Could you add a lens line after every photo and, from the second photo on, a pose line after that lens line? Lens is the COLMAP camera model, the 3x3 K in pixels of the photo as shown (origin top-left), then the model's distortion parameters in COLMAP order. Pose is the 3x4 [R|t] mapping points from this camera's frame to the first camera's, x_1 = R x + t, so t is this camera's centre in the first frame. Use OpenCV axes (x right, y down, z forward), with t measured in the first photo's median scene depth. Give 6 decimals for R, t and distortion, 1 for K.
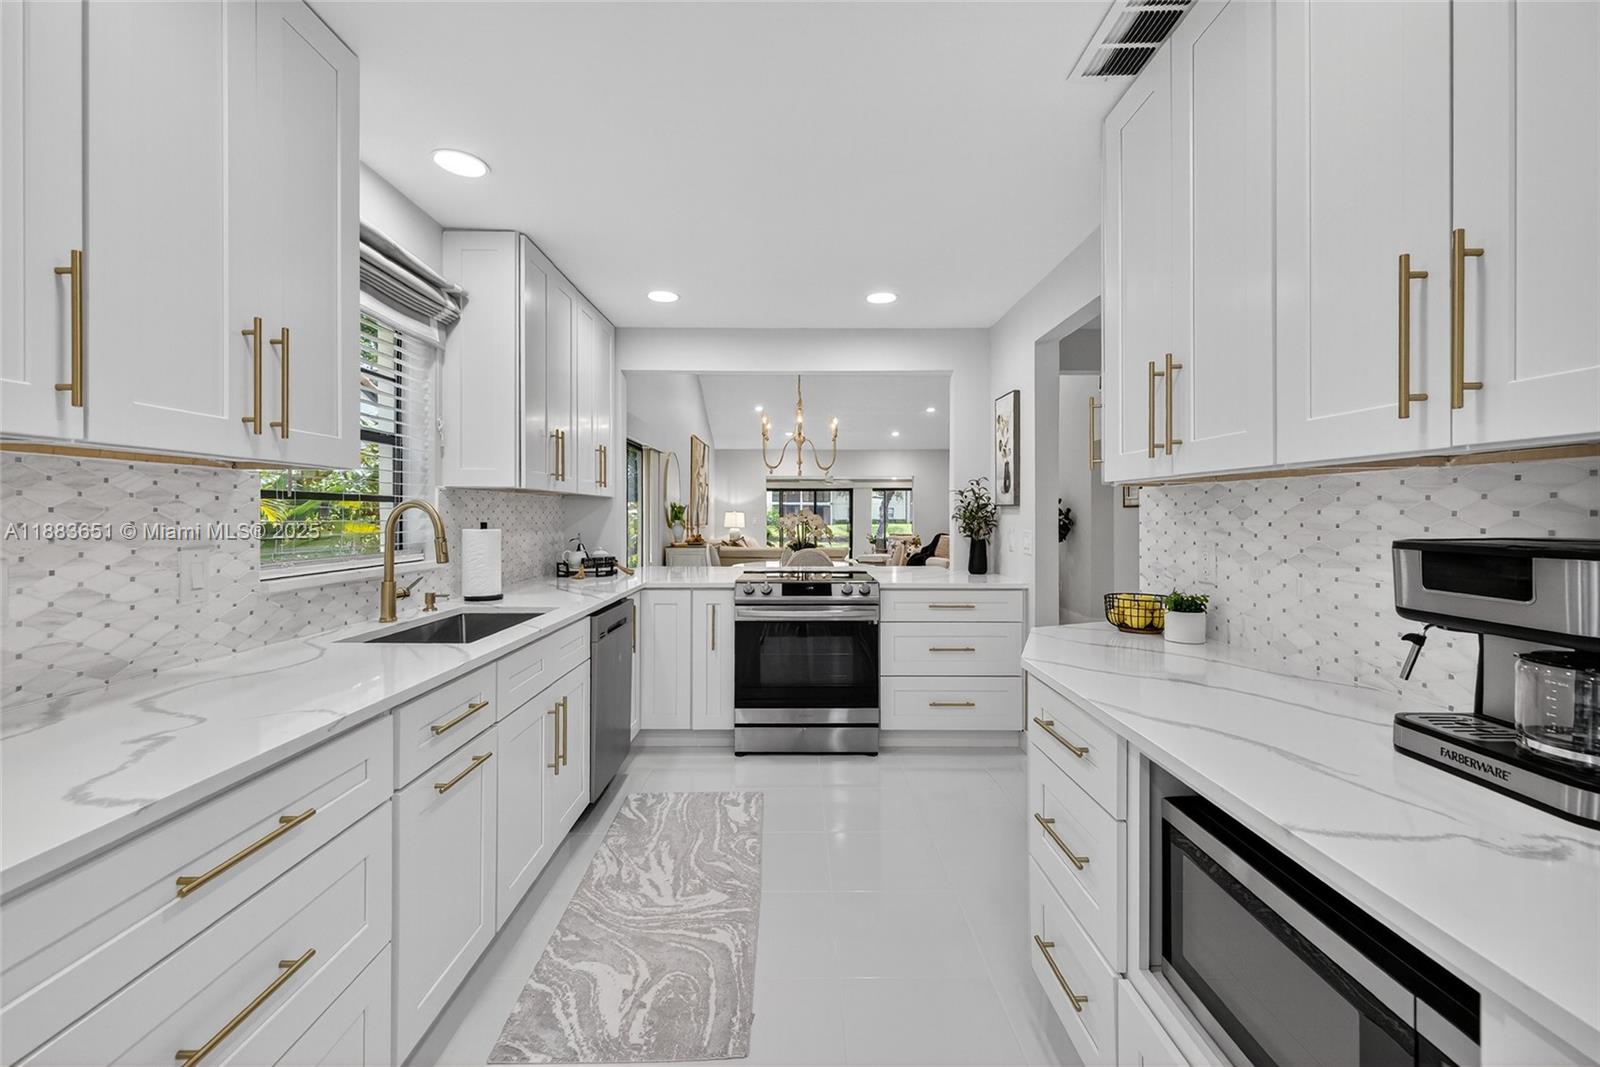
lens RADIAL K [[671.5, 0, 793.0], [0, 671.5, 514.6], [0, 0, 1]] dist [0.003868, -0.000192]
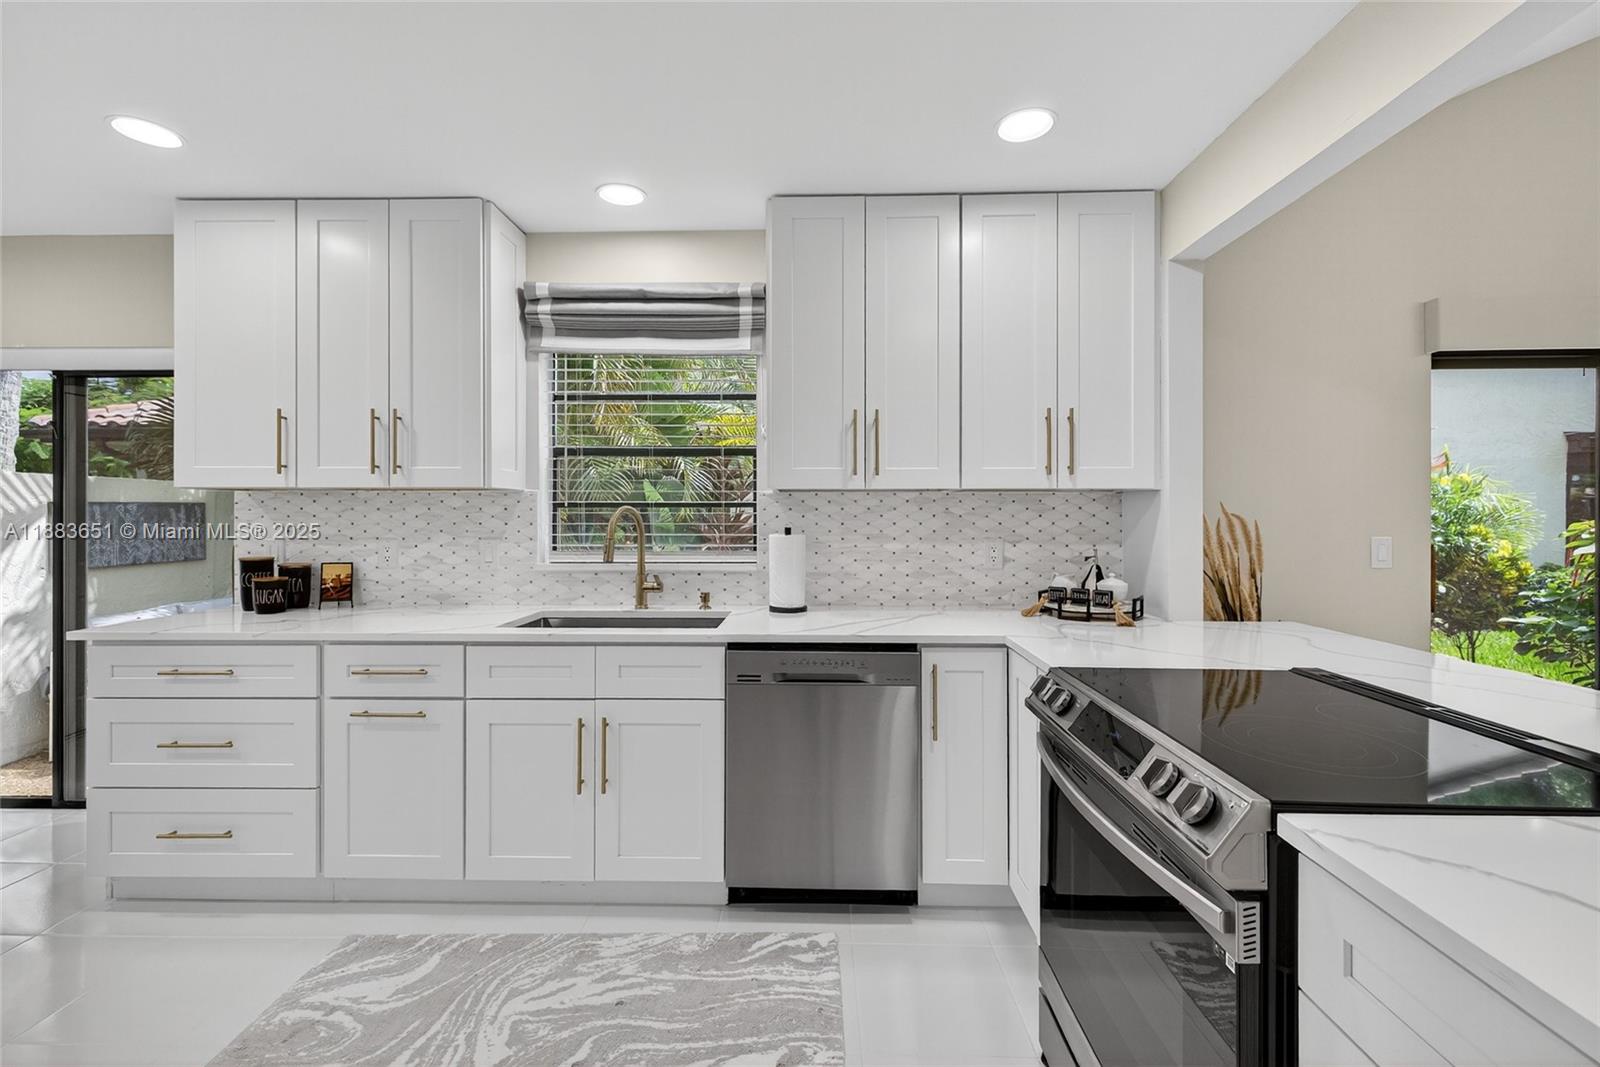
lens RADIAL K [[668.1, 0, 799.1], [0, 668.1, 514.6], [0, 0, 1]] dist [0.003434, -0.000460]
pose [[-0.019178, -0.001740, -0.999815, 0.561284], [-0.000290, 0.999998, -0.001735, -0.005788], [0.999816, 0.000256, -0.019179, 1.274293]]
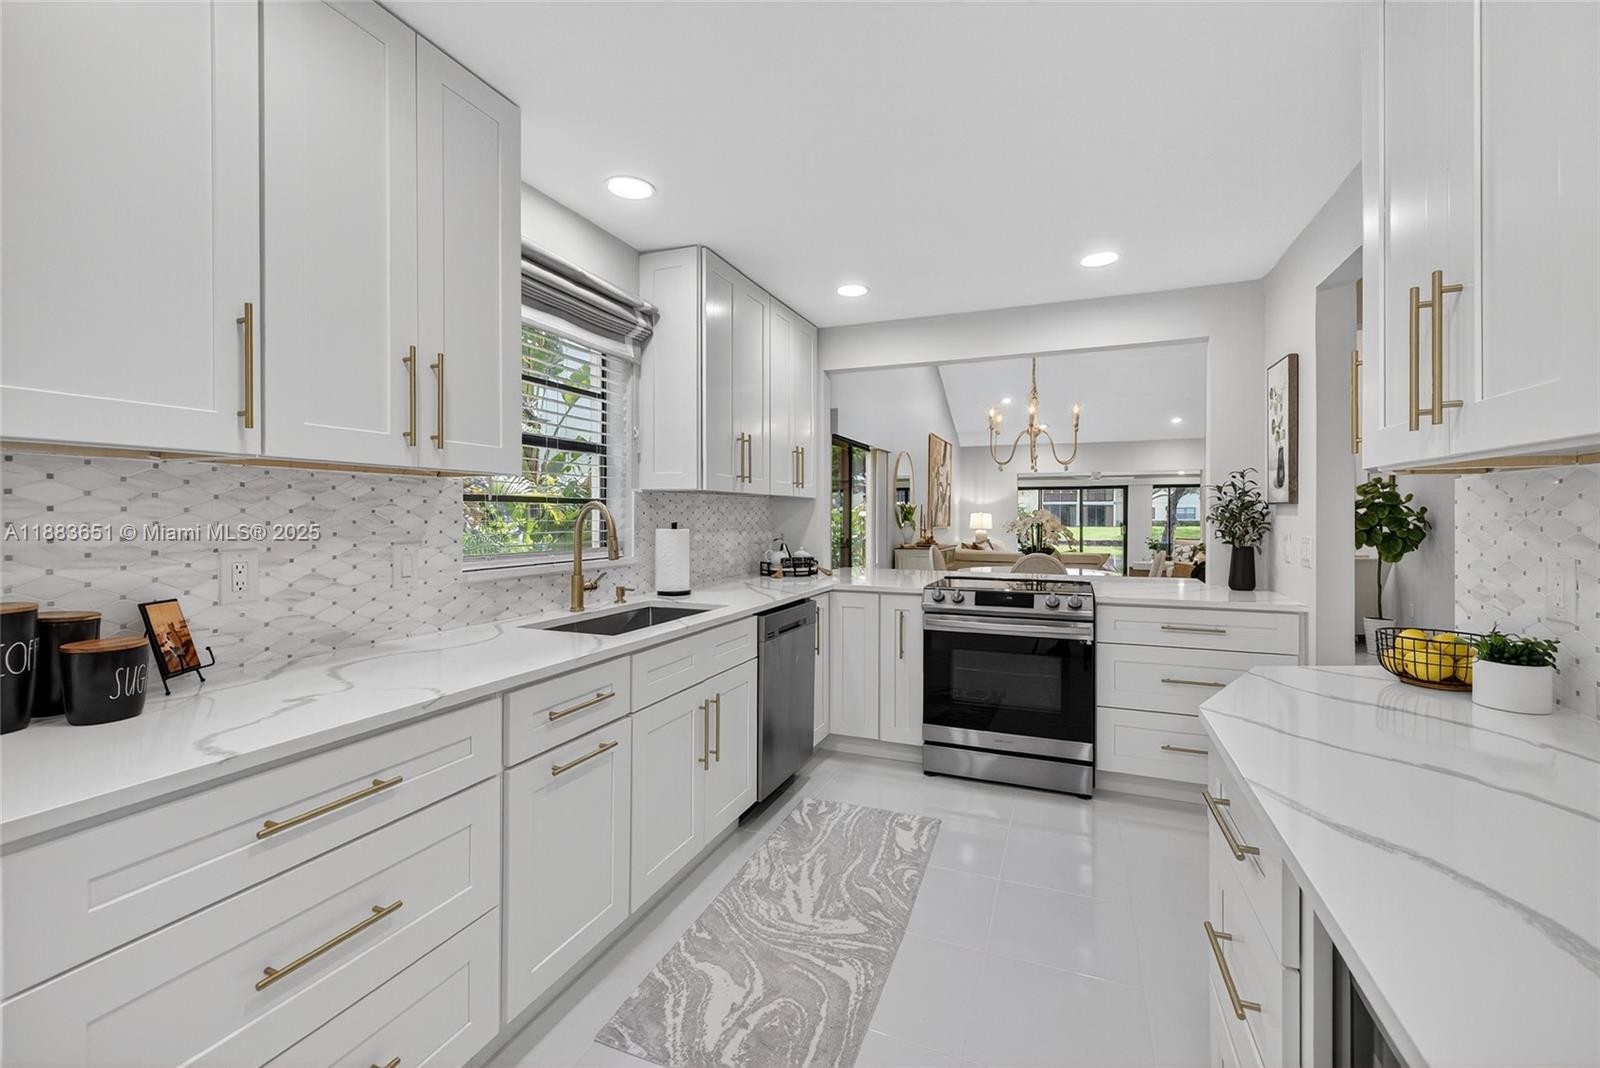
lens RADIAL K [[677.0, 0, 792.4], [0, 677.0, 516.4], [0, 0, 1]] dist [0.012546, -0.000337]
pose [[0.924671, 0.000631, -0.380767, 0.155504], [-0.000184, 0.999999, 0.001210, 0.000413], [0.380767, -0.001049, 0.924670, 0.093273]]
